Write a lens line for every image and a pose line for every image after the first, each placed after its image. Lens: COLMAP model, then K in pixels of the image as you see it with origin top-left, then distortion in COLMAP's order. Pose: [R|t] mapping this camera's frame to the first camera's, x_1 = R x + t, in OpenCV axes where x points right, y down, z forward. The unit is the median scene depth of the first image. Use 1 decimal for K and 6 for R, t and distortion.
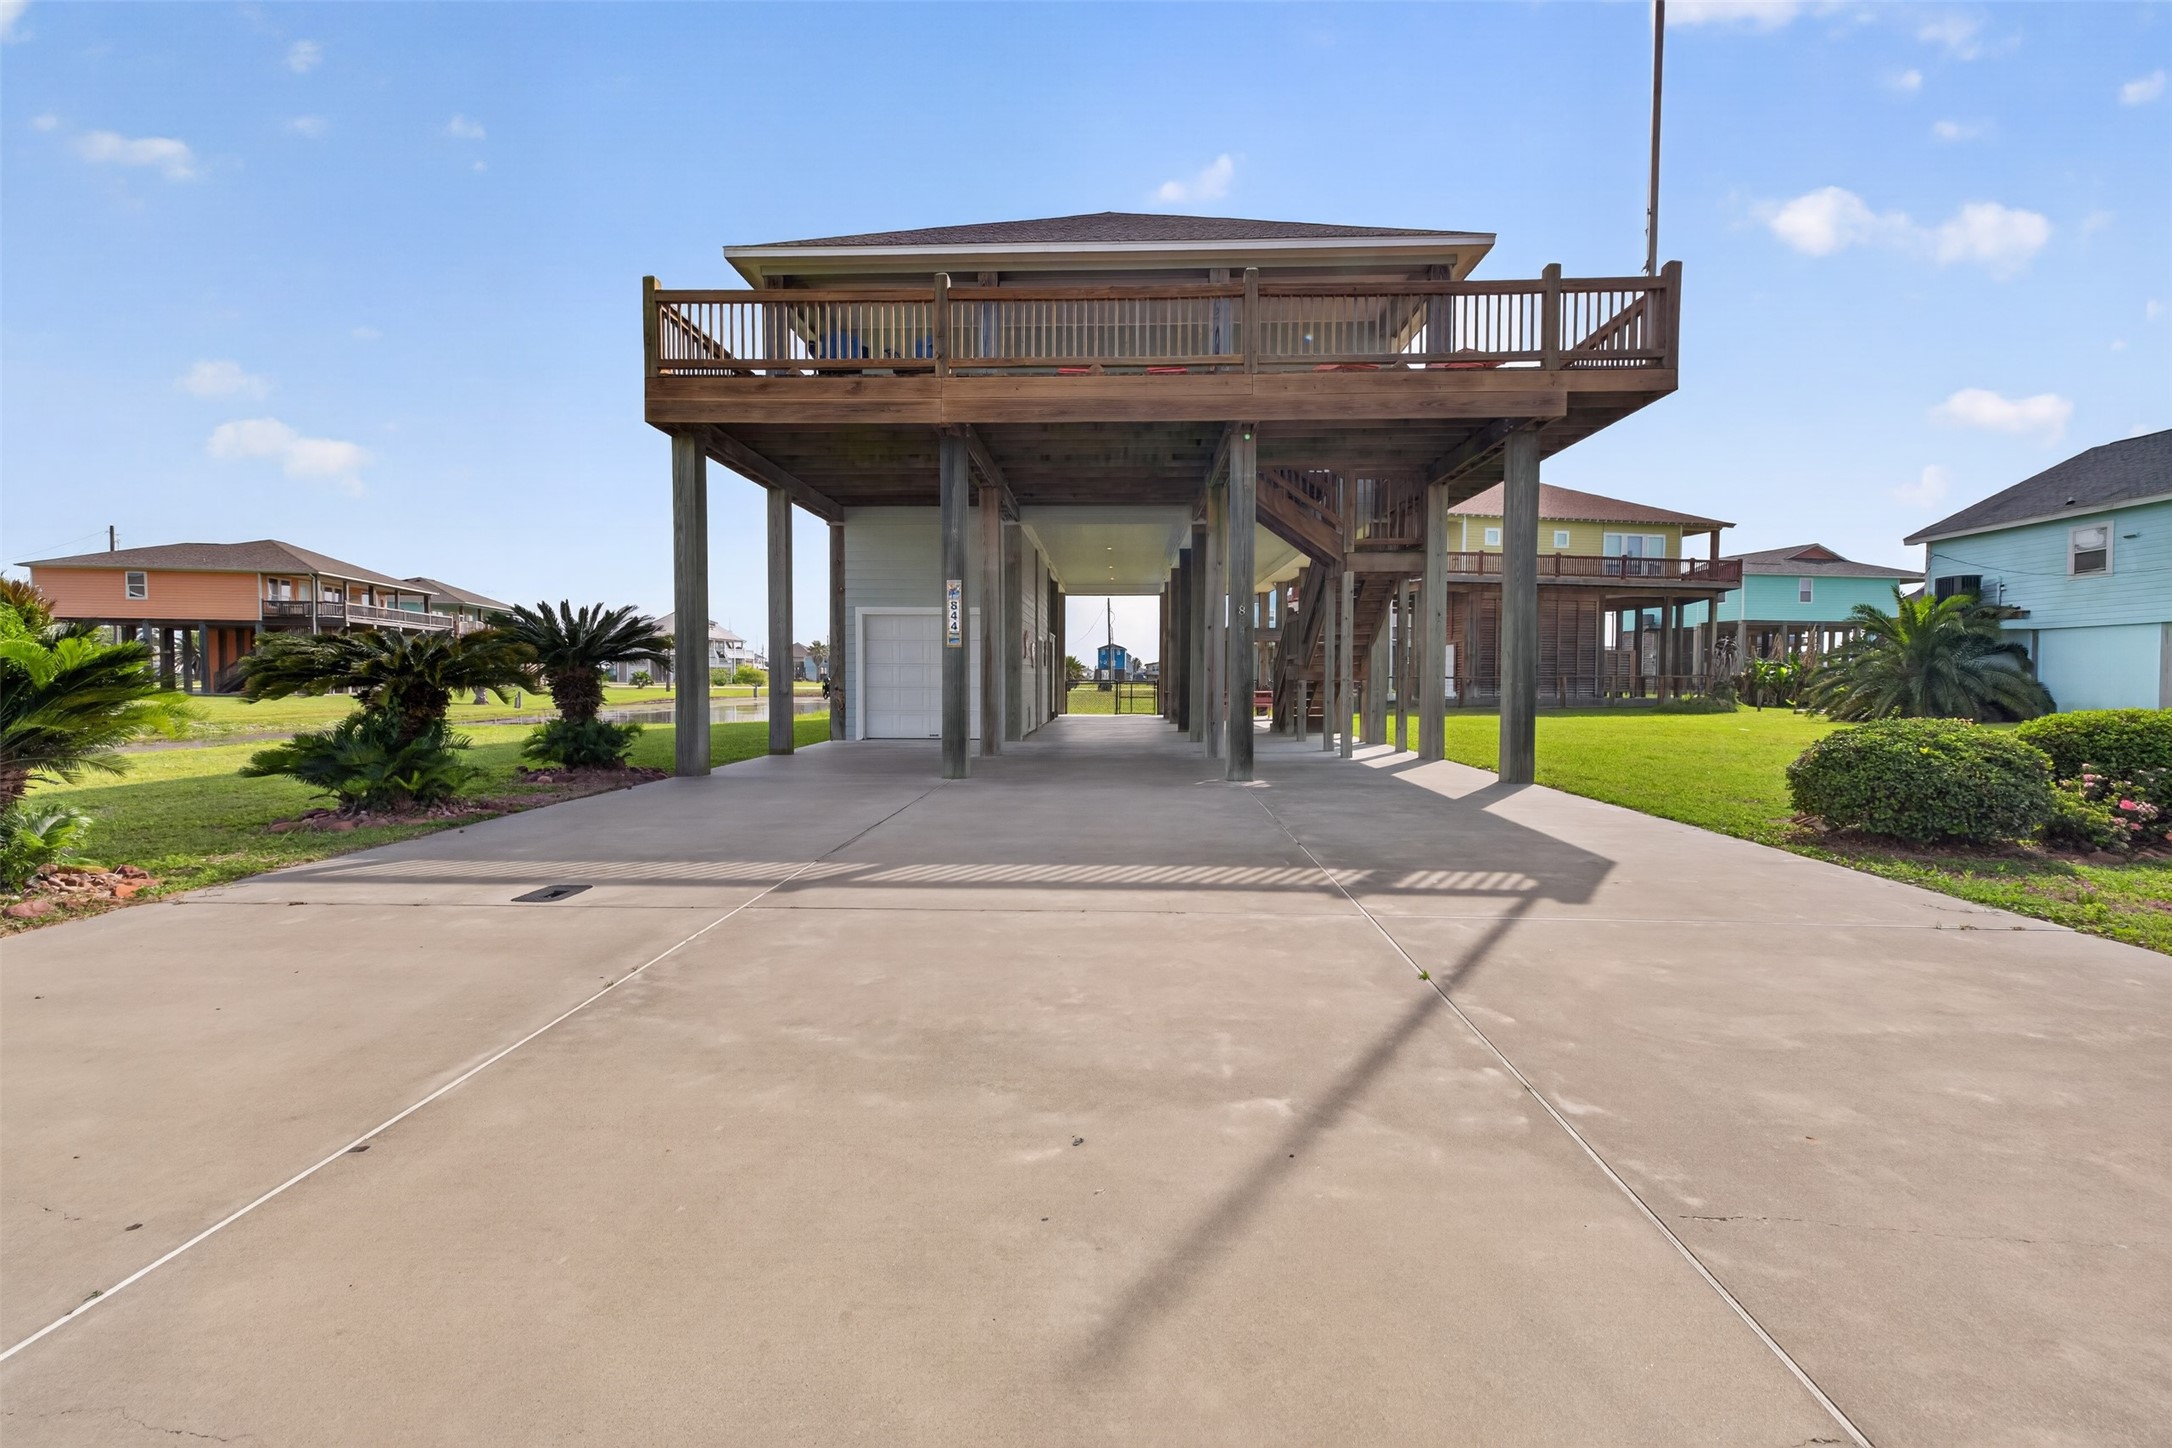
lens RADIAL K [[903.5, 0, 1091.5], [0, 903.5, 711.1], [0, 0, 1]] dist [0.002373, 0.000669]
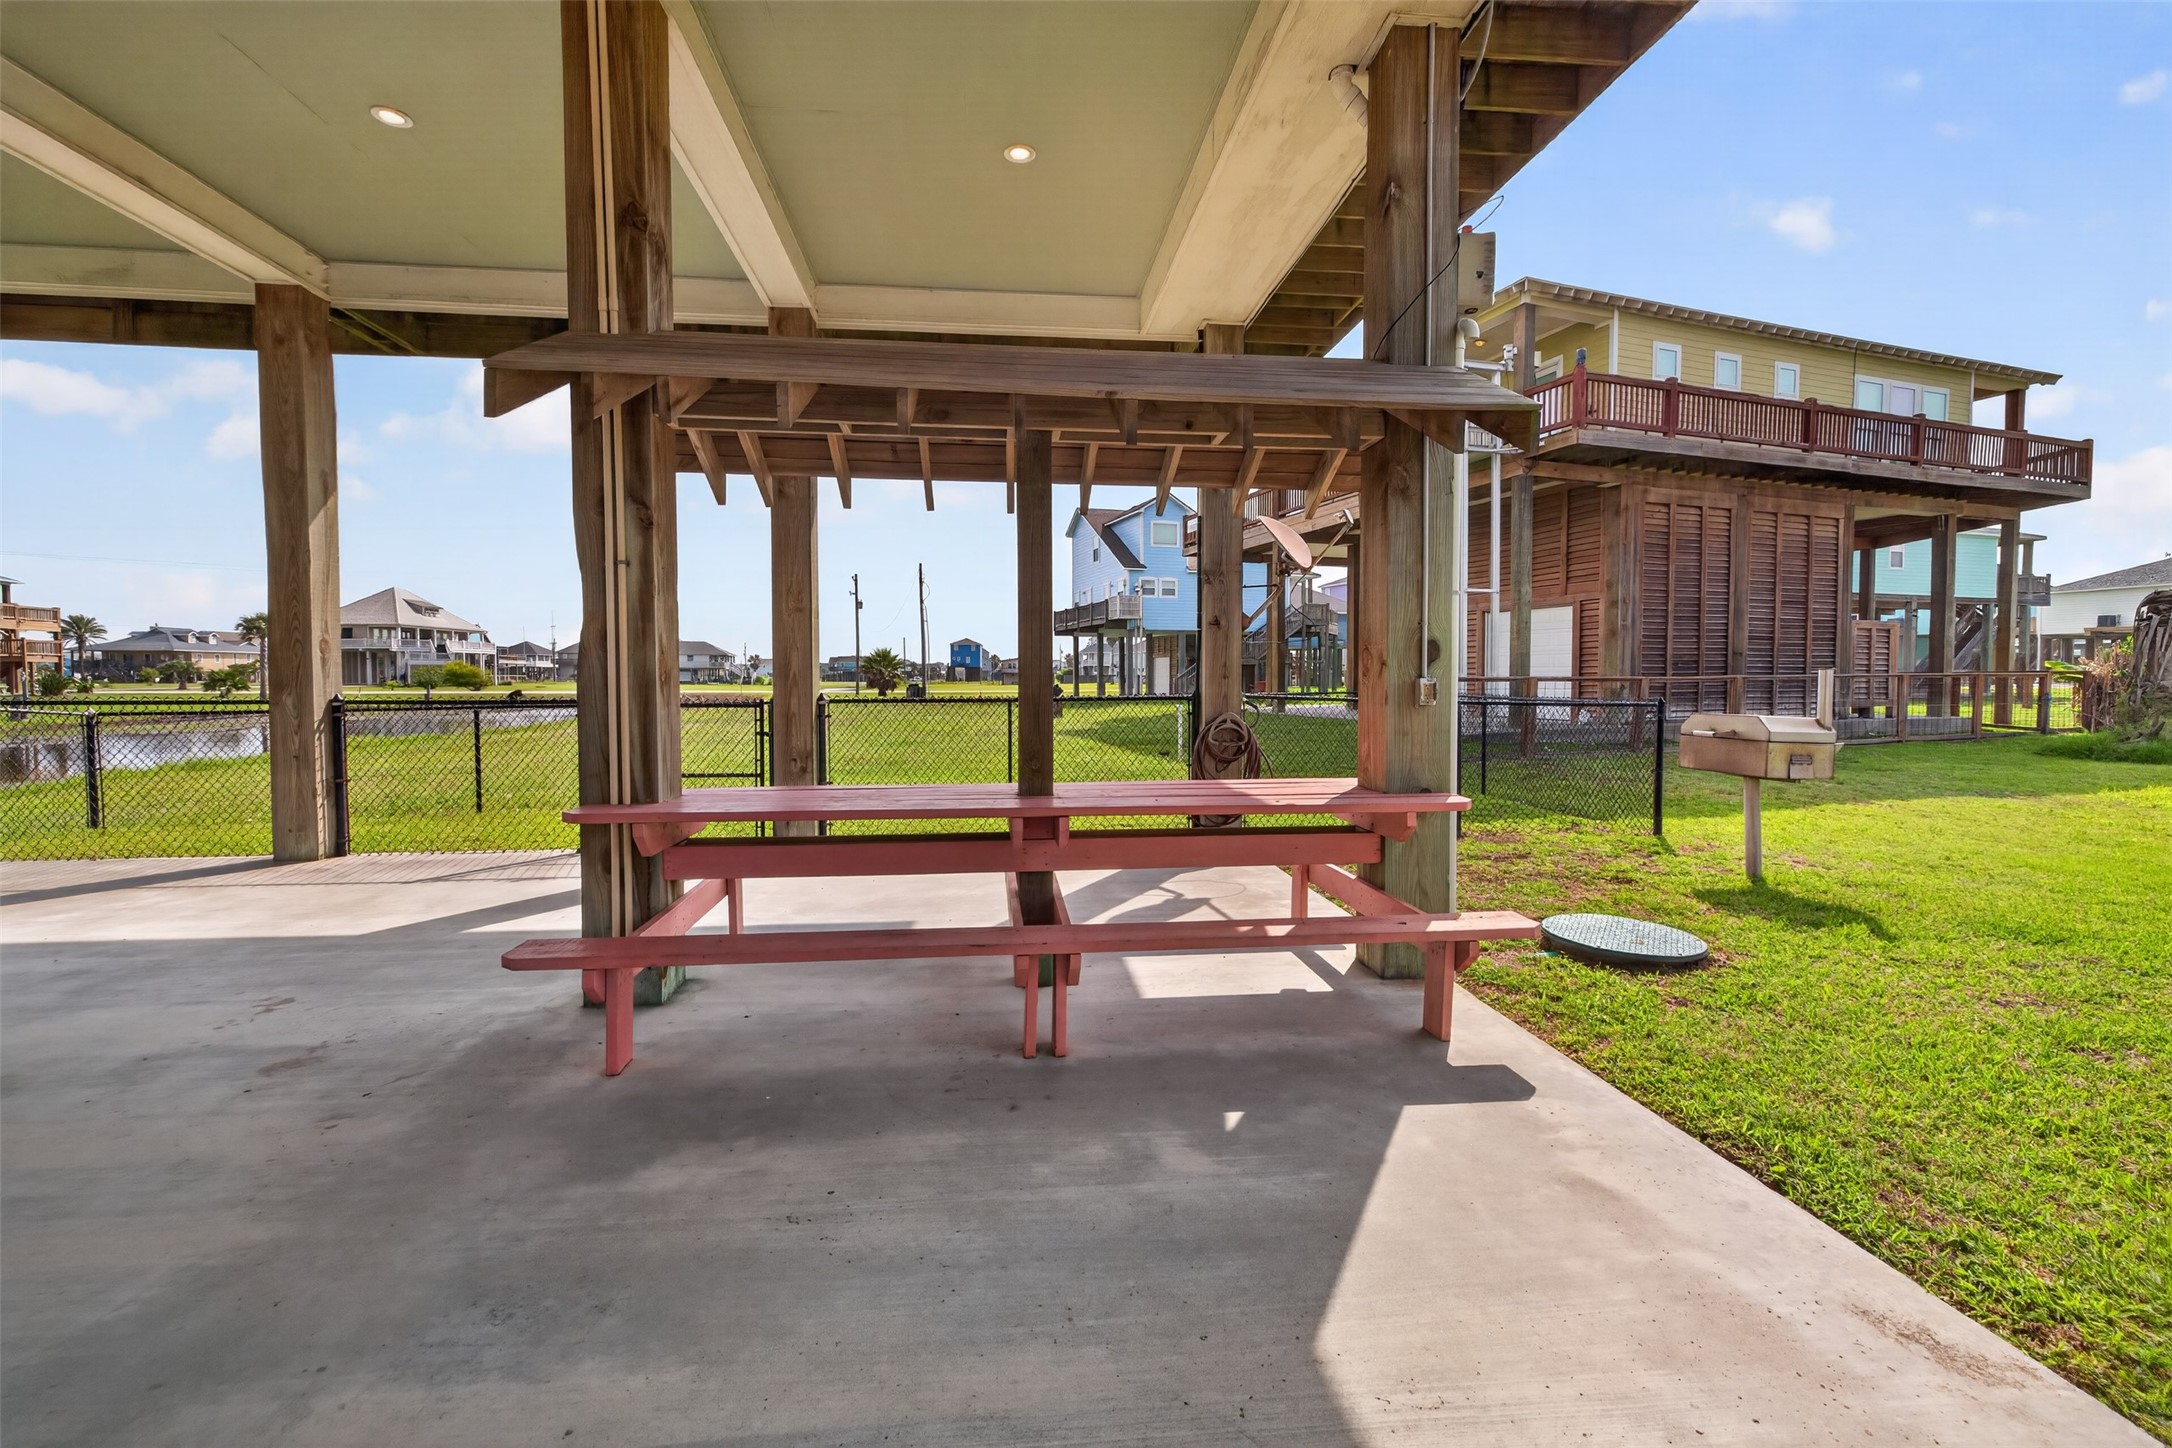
lens RADIAL K [[903.5, 0, 1088.6], [0, 903.5, 717.7], [0, 0, 1]] dist [0.002373, 0.000669]
pose [[0.988822, -0.010930, 0.148702, 0.092269], [0.009339, 0.999892, 0.011391, -0.025472], [-0.148810, -0.009875, 0.988816, 0.569447]]
